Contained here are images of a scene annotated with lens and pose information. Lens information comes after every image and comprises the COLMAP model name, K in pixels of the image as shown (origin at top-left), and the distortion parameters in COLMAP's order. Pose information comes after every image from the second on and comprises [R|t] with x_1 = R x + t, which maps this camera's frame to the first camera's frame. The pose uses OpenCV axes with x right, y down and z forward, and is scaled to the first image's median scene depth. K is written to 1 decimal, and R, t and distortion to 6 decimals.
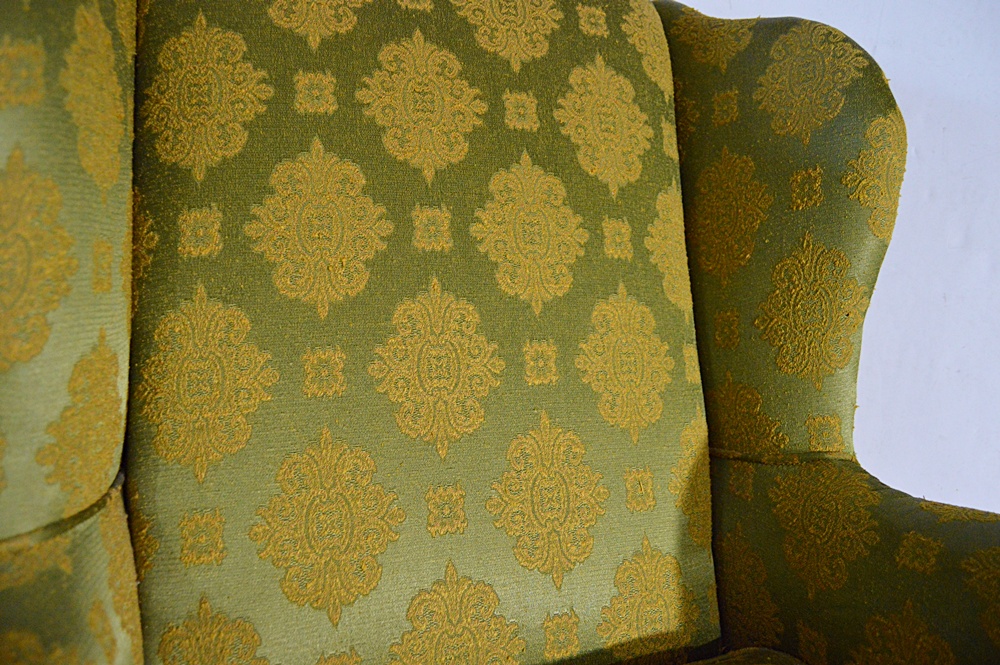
lens RADIAL K [[778.1, 0, 499.8], [0, 778.1, 320.6], [0, 0, 1]] dist [-0.094085, 0.003495]
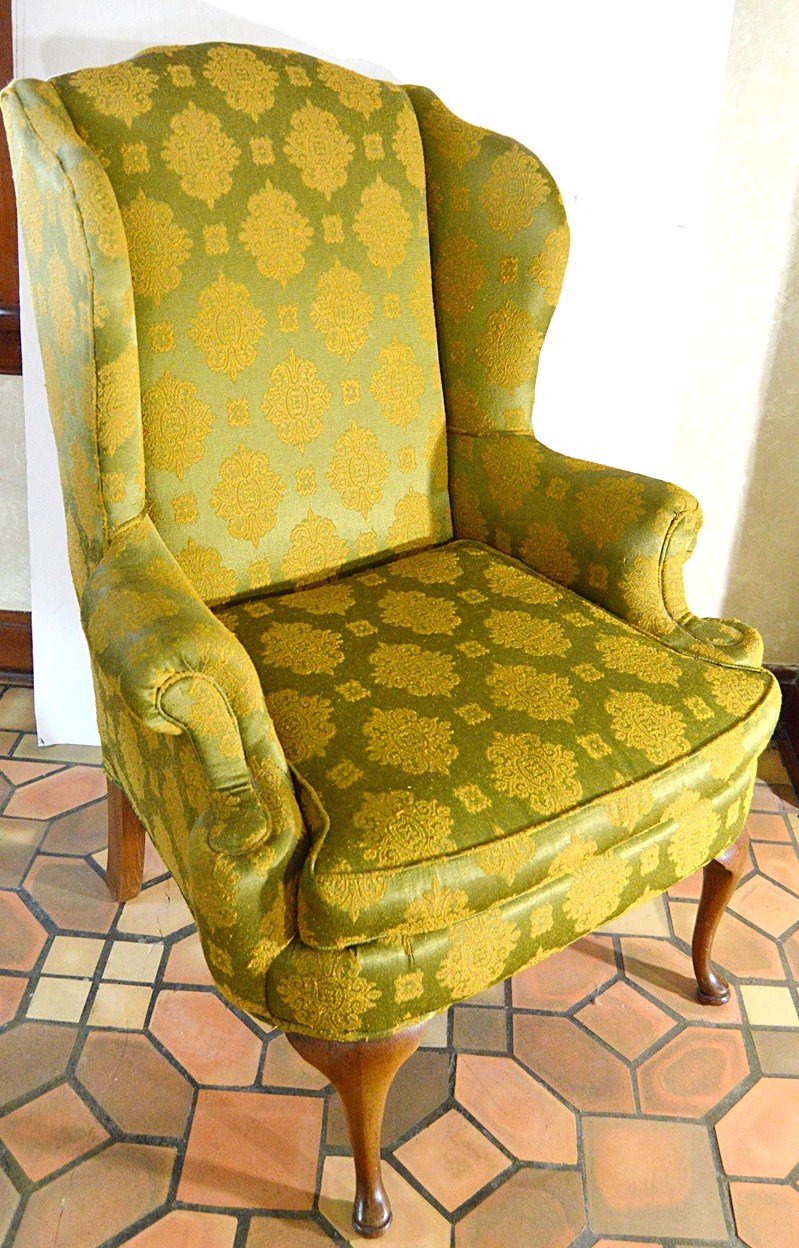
lens RADIAL K [[1210.5, 0, 426.3], [0, 1210.5, 524.1], [0, 0, 1]] dist [-0.099243, 0.023222]
pose [[0.965394, -0.078688, 0.248641, -0.438644], [-0.009052, 0.942712, 0.333486, -0.520294], [-0.260638, -0.324196, 0.909376, -1.435201]]
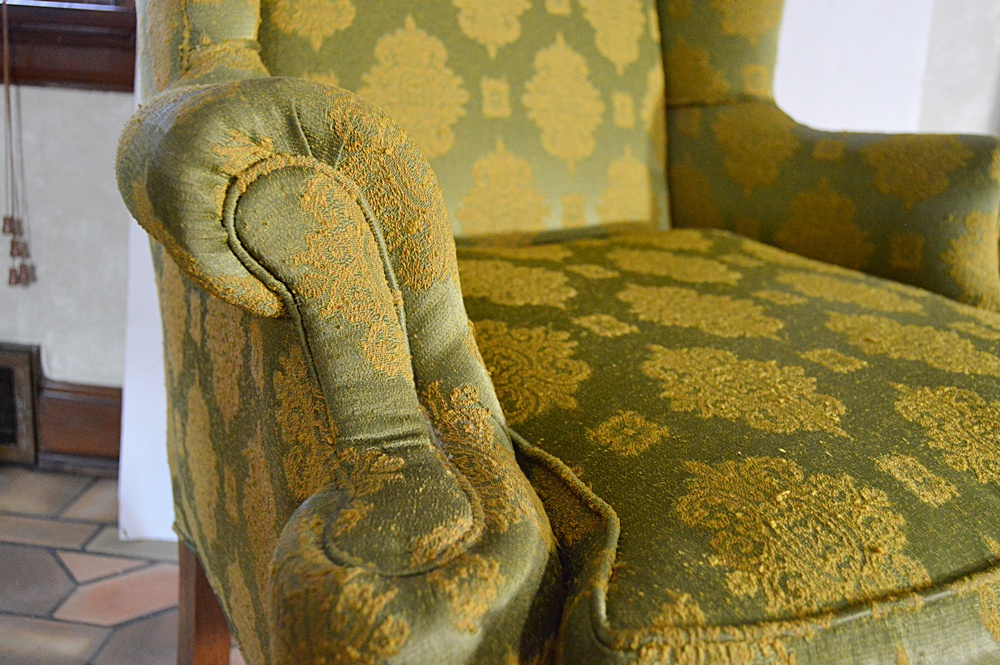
lens RADIAL K [[894.7, 0, 503.5], [0, 894.7, 303.3], [0, 0, 1]] dist [-0.103851, 0.054746]
pose [[0.965992, -0.010802, 0.258348, -0.376028], [-0.029623, 0.987925, 0.152072, 0.308454], [-0.256871, -0.154554, 0.954008, -0.369821]]
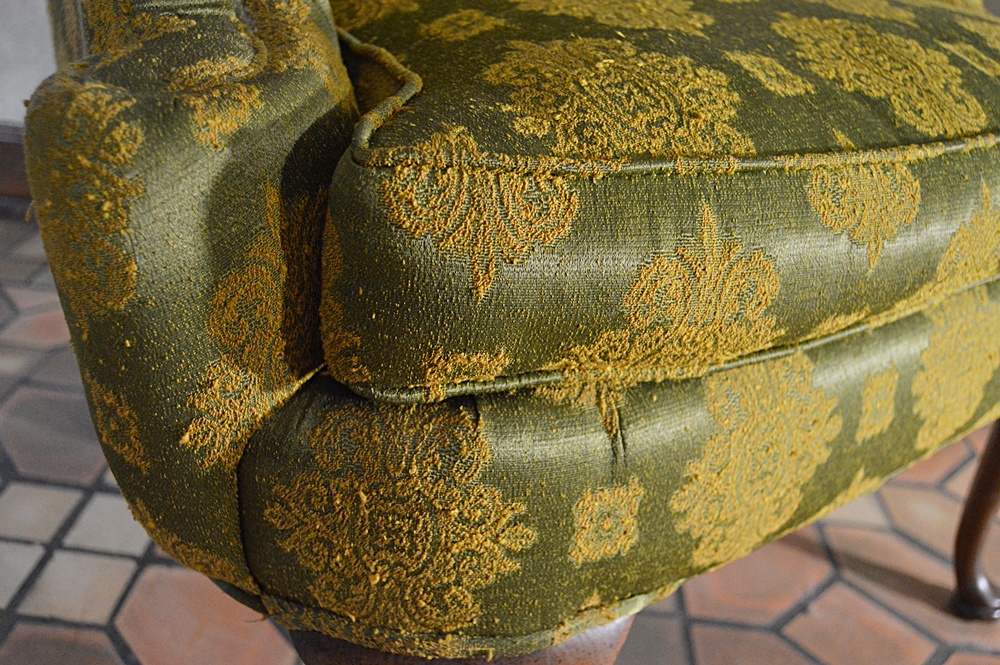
lens RADIAL K [[894.7, 0, 503.5], [0, 894.7, 303.3], [0, 0, 1]] dist [-0.103851, 0.054746]
pose [[0.967175, -0.044068, 0.250262, -0.249008], [-0.049841, 0.932822, 0.356874, 0.461779], [-0.249177, -0.357633, 0.900005, -0.396982]]
